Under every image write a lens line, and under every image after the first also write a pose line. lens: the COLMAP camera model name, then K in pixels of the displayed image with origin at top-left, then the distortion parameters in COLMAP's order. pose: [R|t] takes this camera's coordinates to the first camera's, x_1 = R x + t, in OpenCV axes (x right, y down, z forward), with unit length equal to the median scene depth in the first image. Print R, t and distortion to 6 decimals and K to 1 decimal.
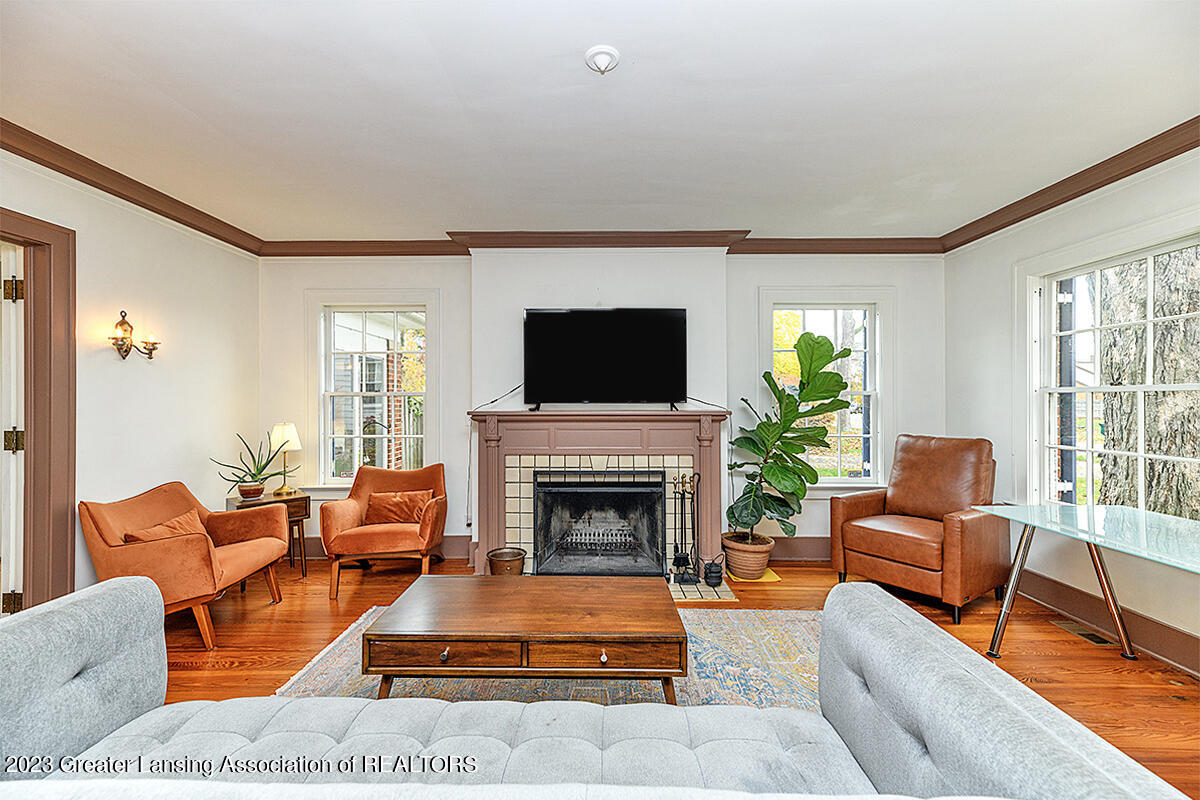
lens RADIAL K [[487.8, 0, 600.0], [0, 487.8, 400.0], [0, 0, 1]] dist [0.010558, -0.000013]
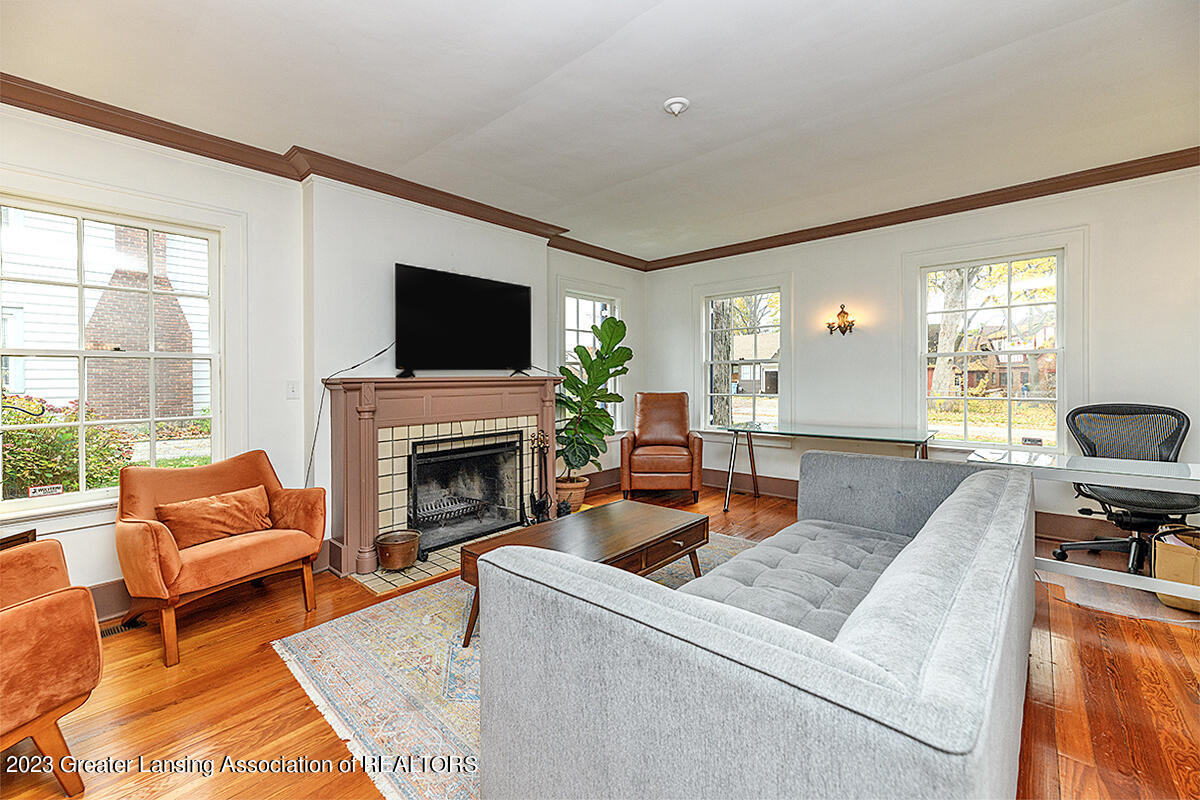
lens RADIAL K [[483.5, 0, 599.2], [0, 483.5, 381.0], [0, 0, 1]] dist [0.000507, 0.000057]
pose [[0.664464, -0.011599, 0.747230, -0.568222], [0.010874, 0.999924, 0.005852, 0.028221], [-0.747241, 0.004237, 0.664540, 0.133722]]
